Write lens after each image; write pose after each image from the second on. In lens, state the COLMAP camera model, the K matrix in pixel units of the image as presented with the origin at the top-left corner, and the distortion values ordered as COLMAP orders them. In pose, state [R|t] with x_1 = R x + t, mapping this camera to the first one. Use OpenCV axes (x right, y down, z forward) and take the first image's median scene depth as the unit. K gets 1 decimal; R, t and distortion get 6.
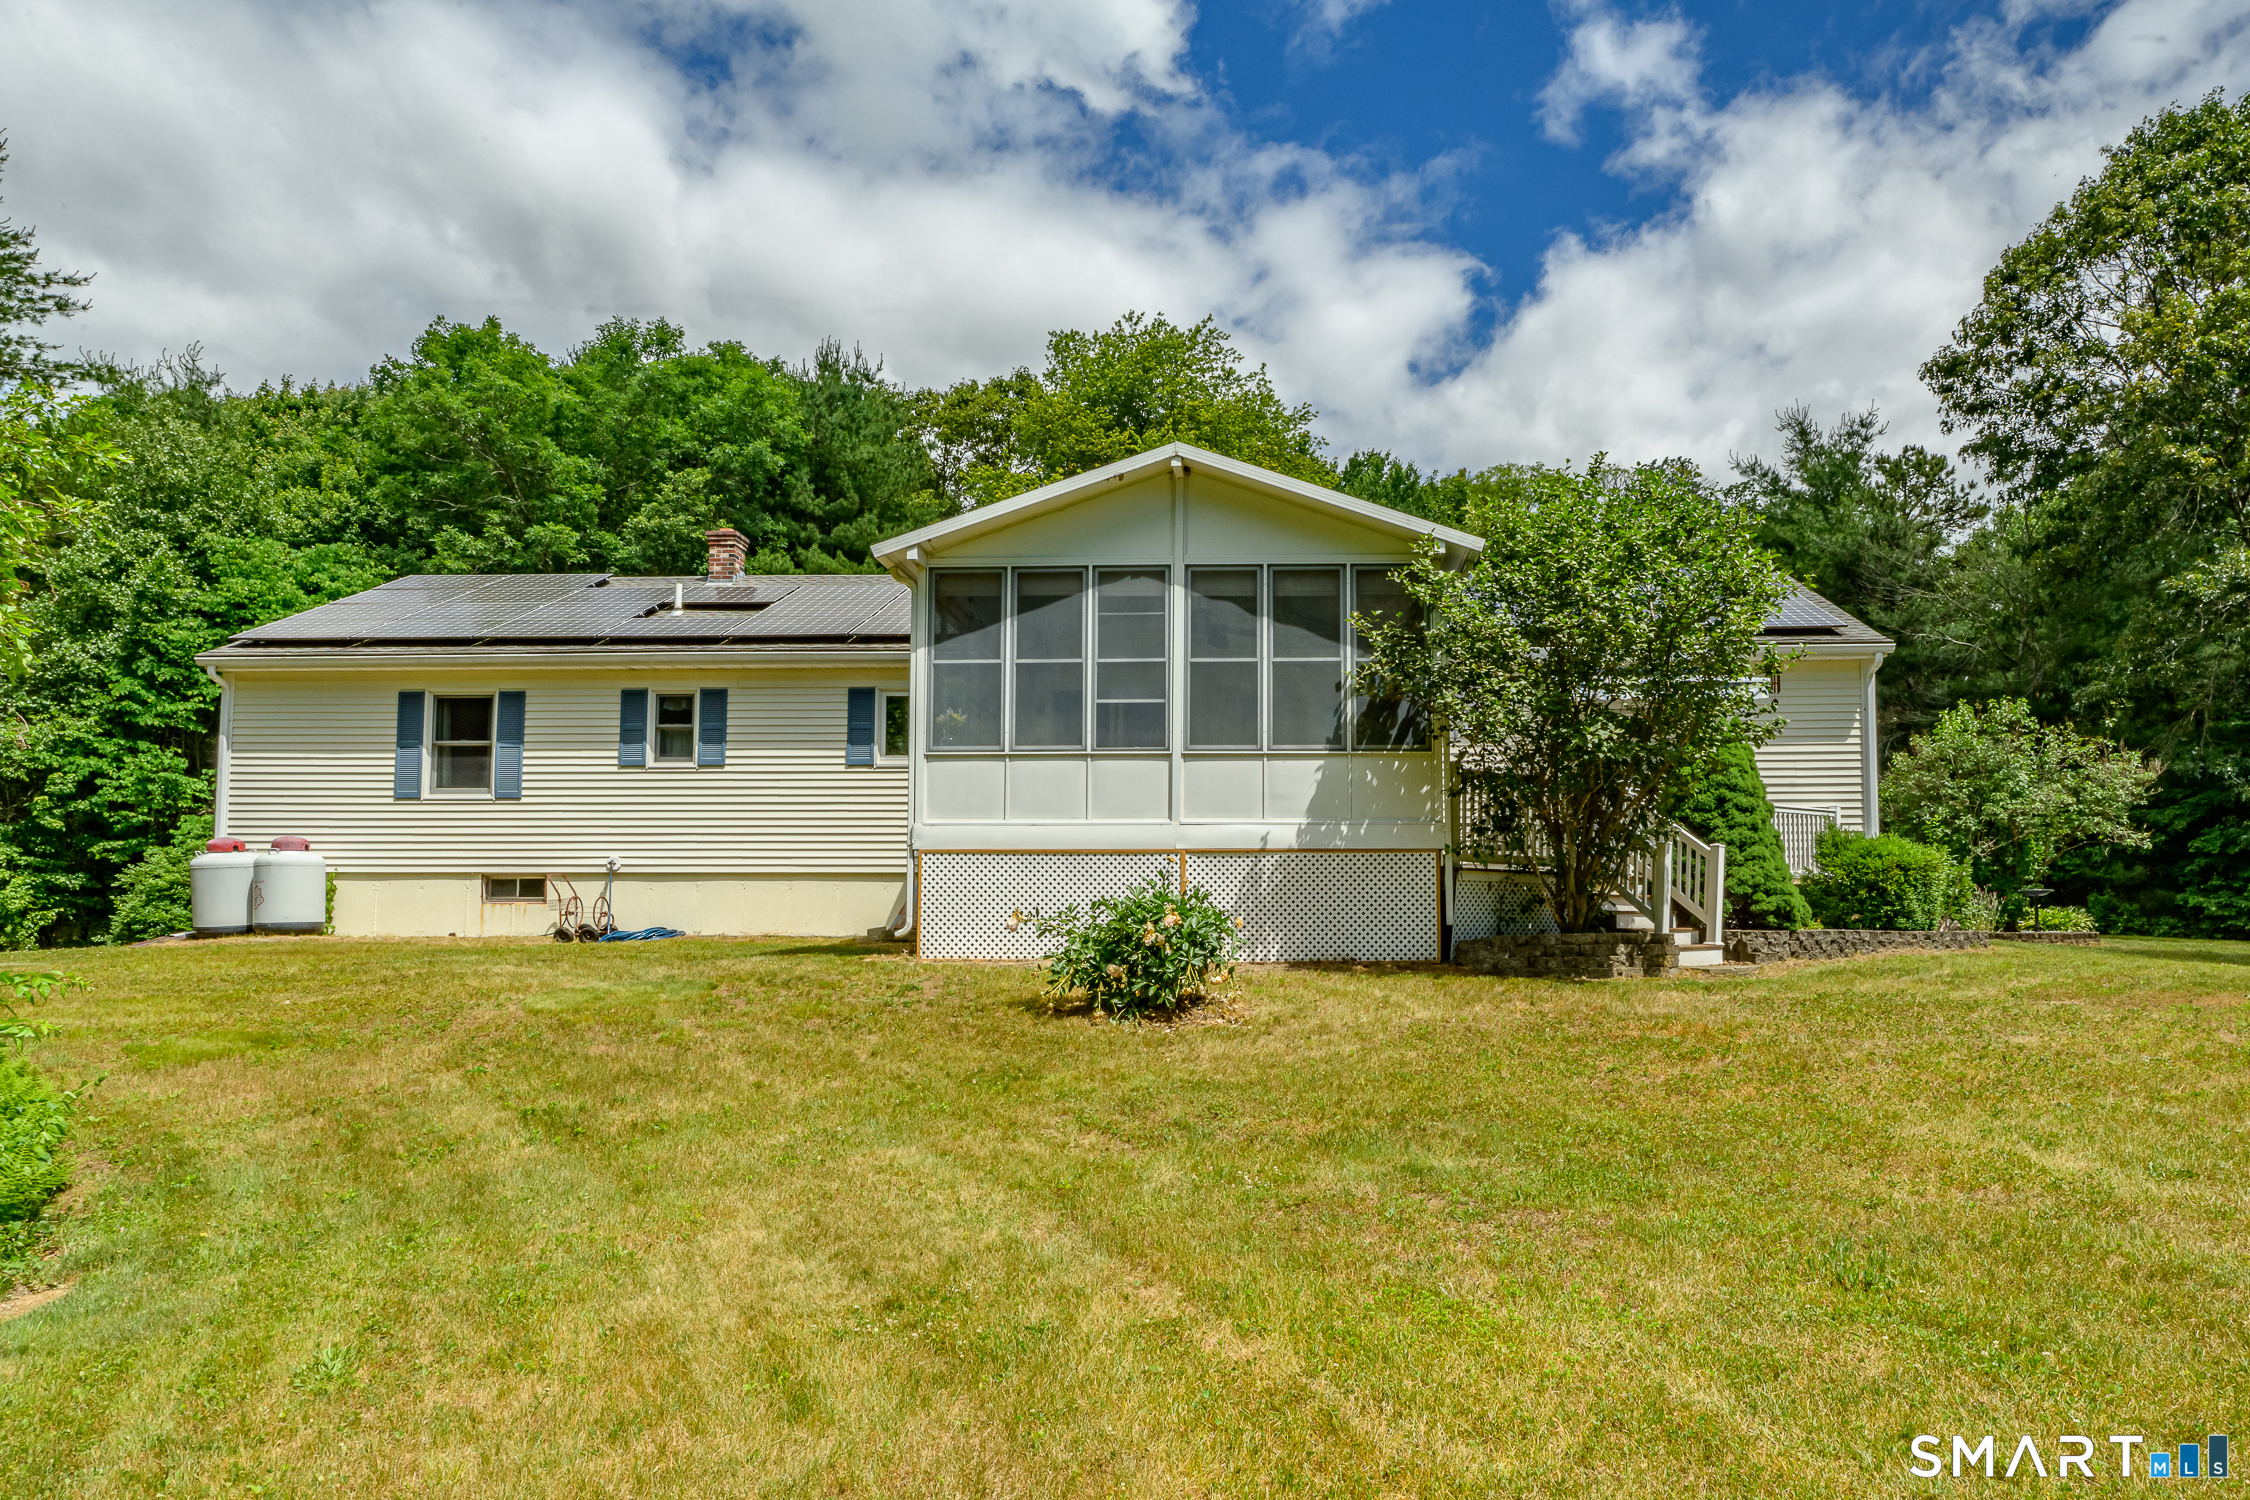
lens RADIAL K [[1266.7, 0, 1176.1], [0, 1266.7, 754.5], [0, 0, 1]] dist [0.045277, 0.000439]
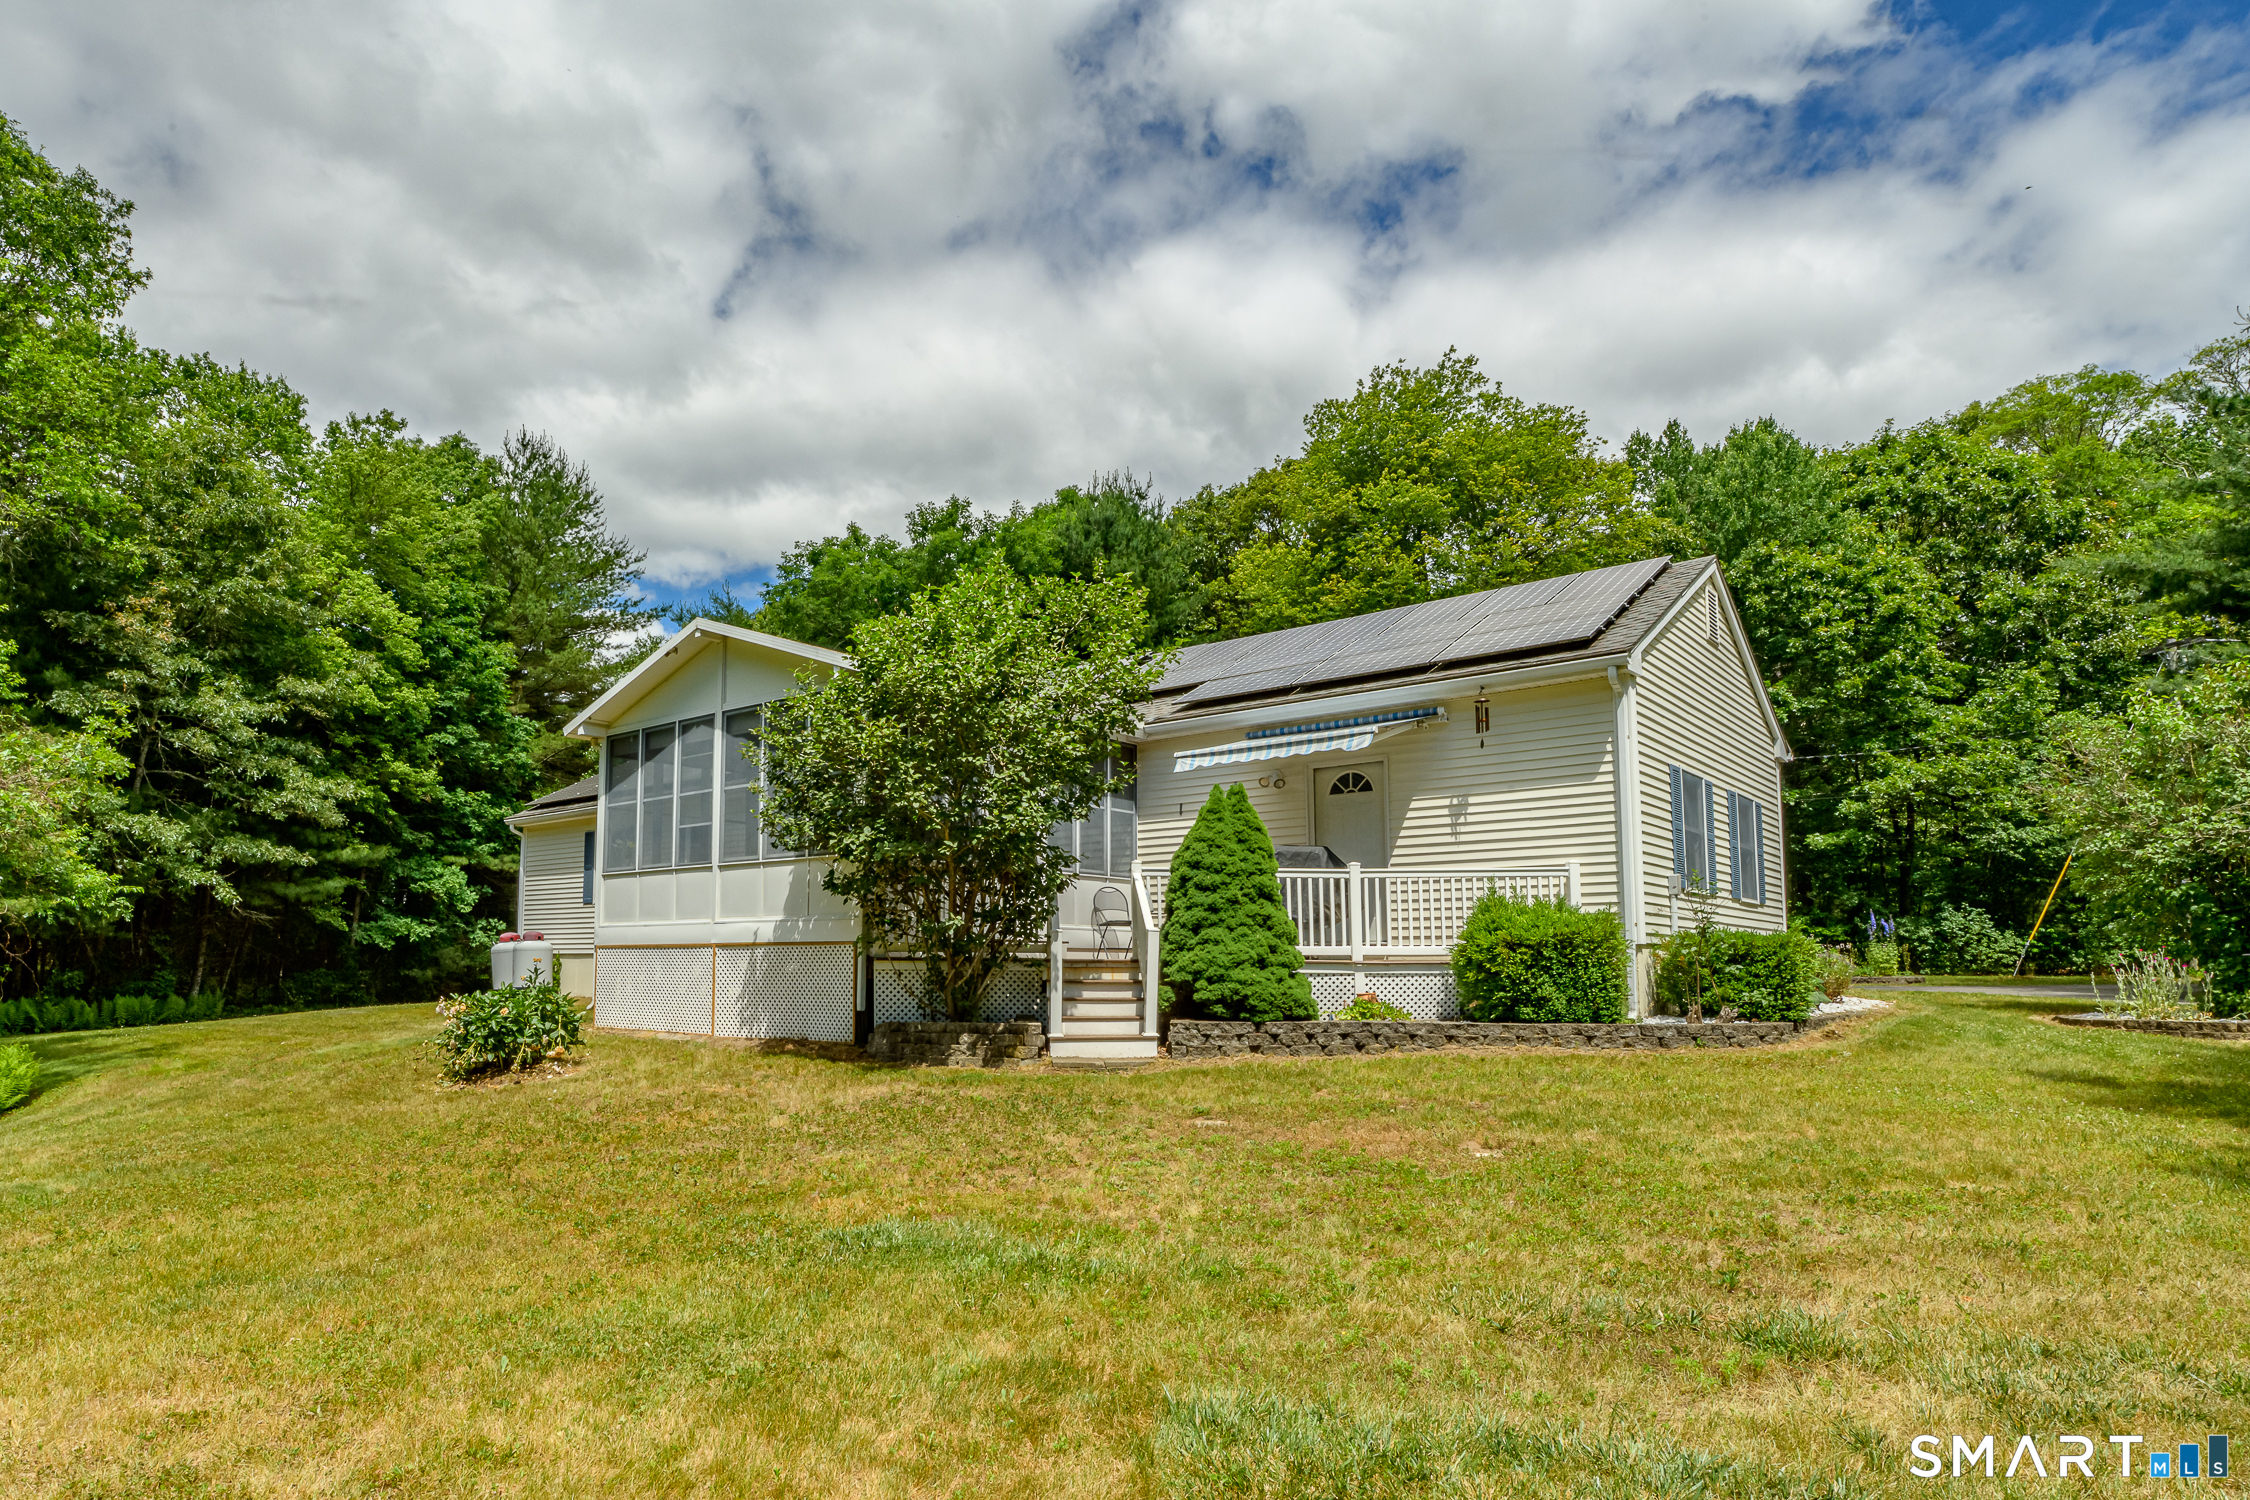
lens RADIAL K [[1197.9, 0, 1163.5], [0, 1197.9, 751.5], [0, 0, 1]] dist [-0.001072, 0.000259]
pose [[0.802601, -0.098662, -0.588300, 0.946392], [0.075222, 0.995094, -0.064262, -0.002511], [0.591754, 0.007323, 0.806085, 0.281586]]
